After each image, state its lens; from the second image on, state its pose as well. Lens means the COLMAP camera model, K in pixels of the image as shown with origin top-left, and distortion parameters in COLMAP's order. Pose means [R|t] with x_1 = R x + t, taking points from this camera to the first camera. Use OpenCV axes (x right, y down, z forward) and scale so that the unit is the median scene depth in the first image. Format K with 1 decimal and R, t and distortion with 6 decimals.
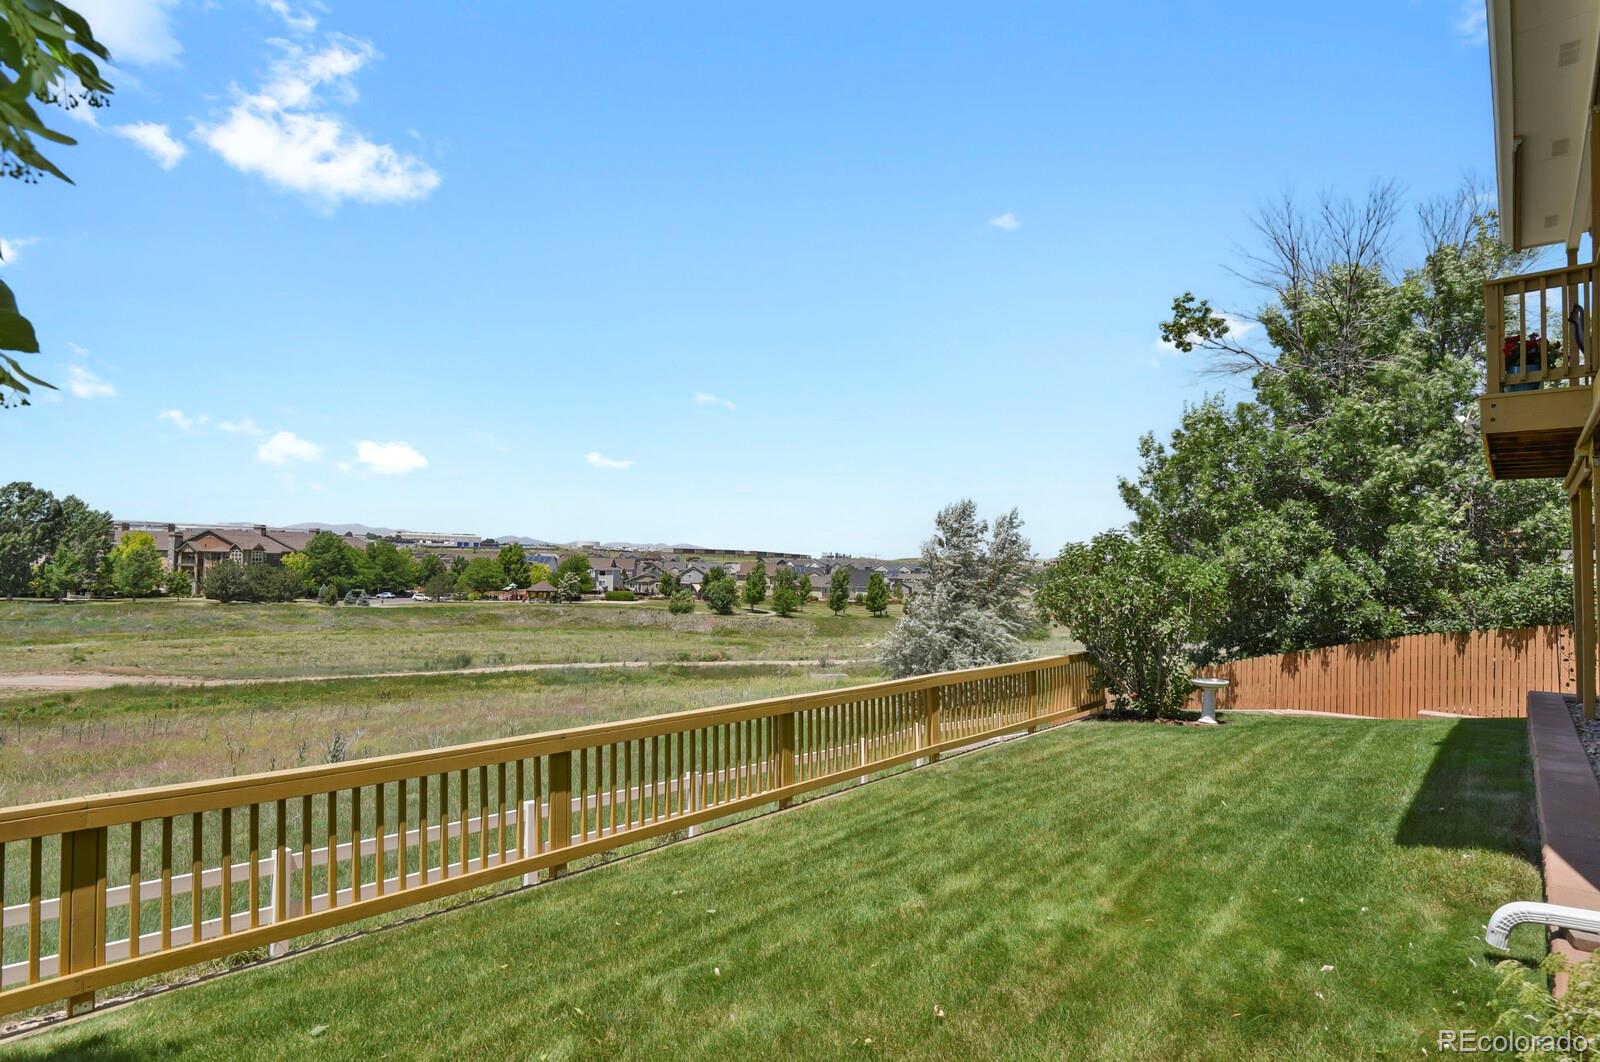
lens RADIAL K [[807.0, 0, 805.4], [0, 807.0, 556.2], [0, 0, 1]] dist [-0.024150, -0.000512]
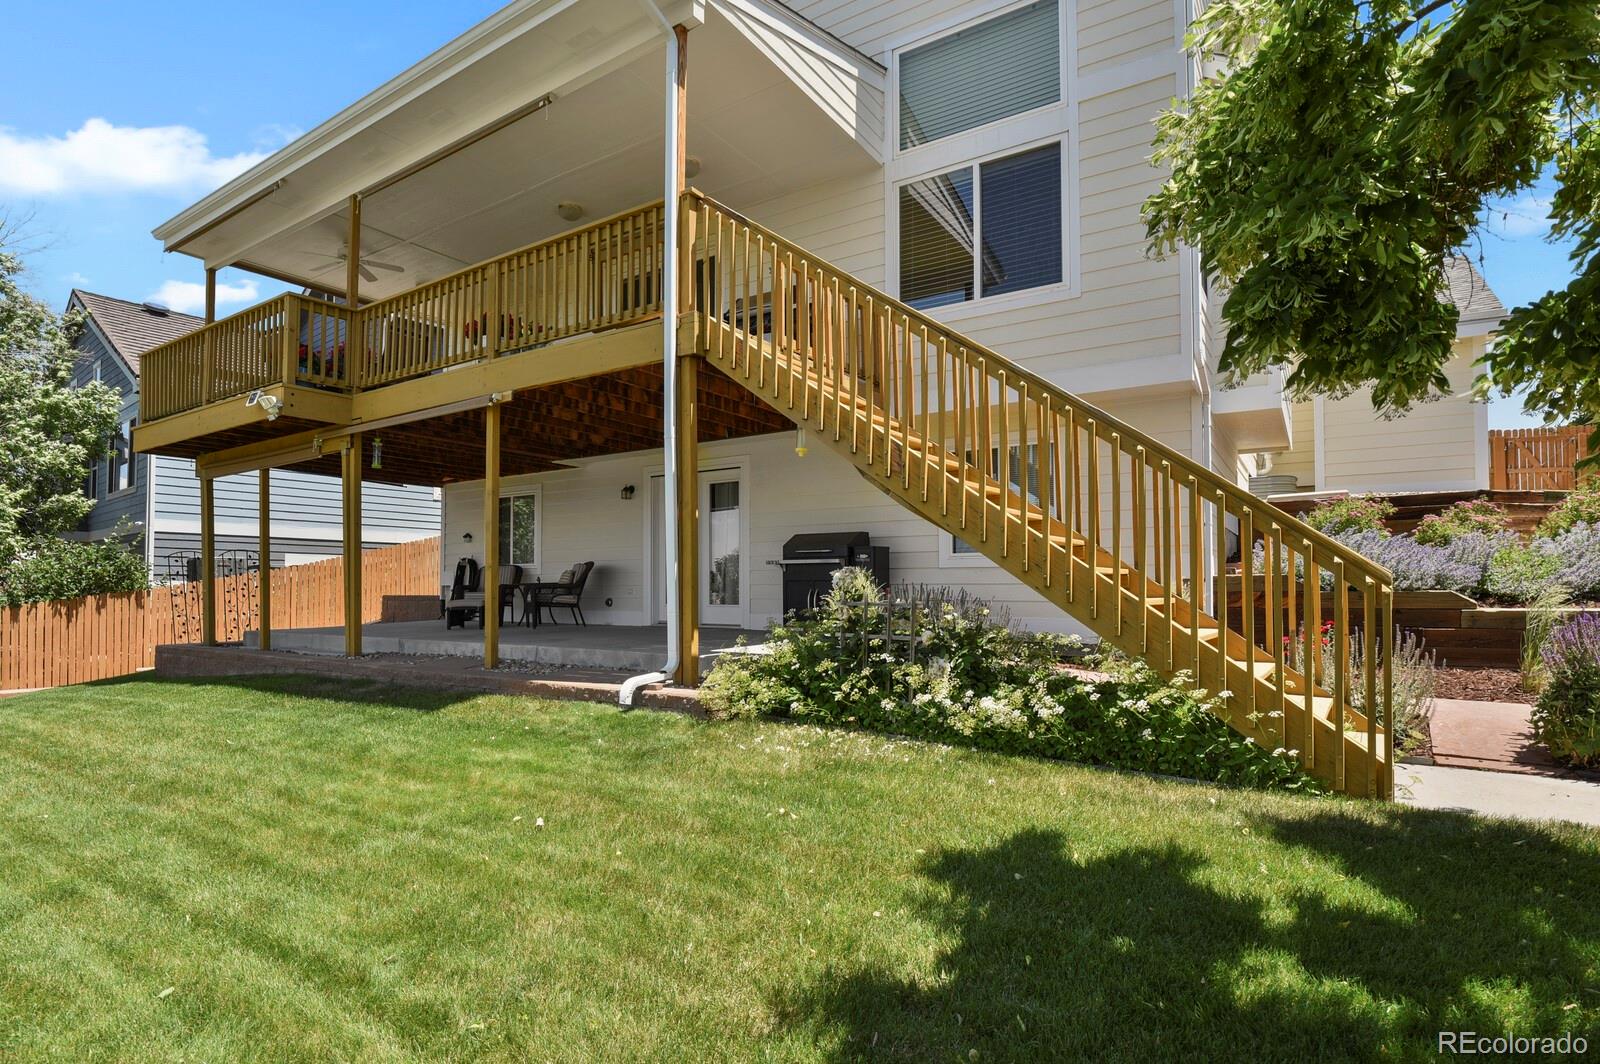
lens RADIAL K [[825.3, 0, 774.6], [0, 825.3, 576.5], [0, 0, 1]] dist [-0.000429, -0.000196]
pose [[-0.142932, -0.007380, 0.989705, -0.210853], [-0.012516, 0.999906, 0.005649, 0.031761], [-0.989653, -0.011580, -0.143011, 0.170484]]
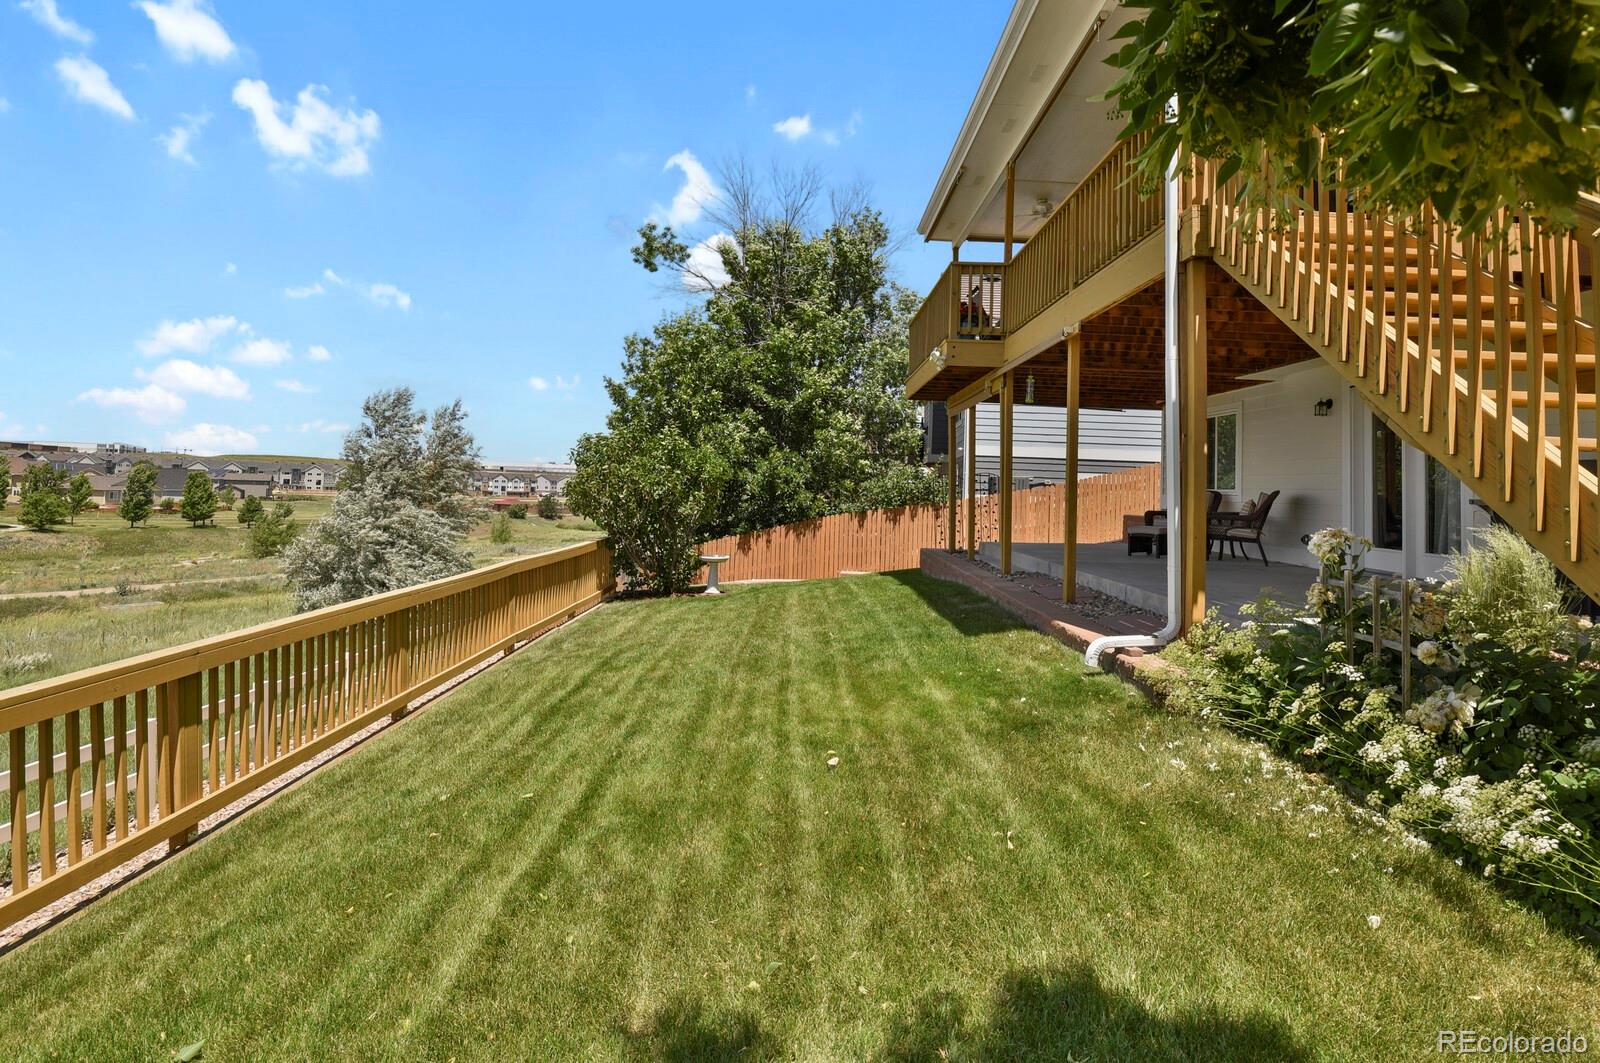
lens RADIAL K [[819.8, 0, 826.7], [0, 819.8, 473.8], [0, 0, 1]] dist [-0.019170, -0.000550]
pose [[0.723577, 0.008187, 0.690195, -0.139774], [-0.021195, 0.999722, 0.010361, 0.013443], [-0.689918, -0.022126, 0.723549, 0.021551]]
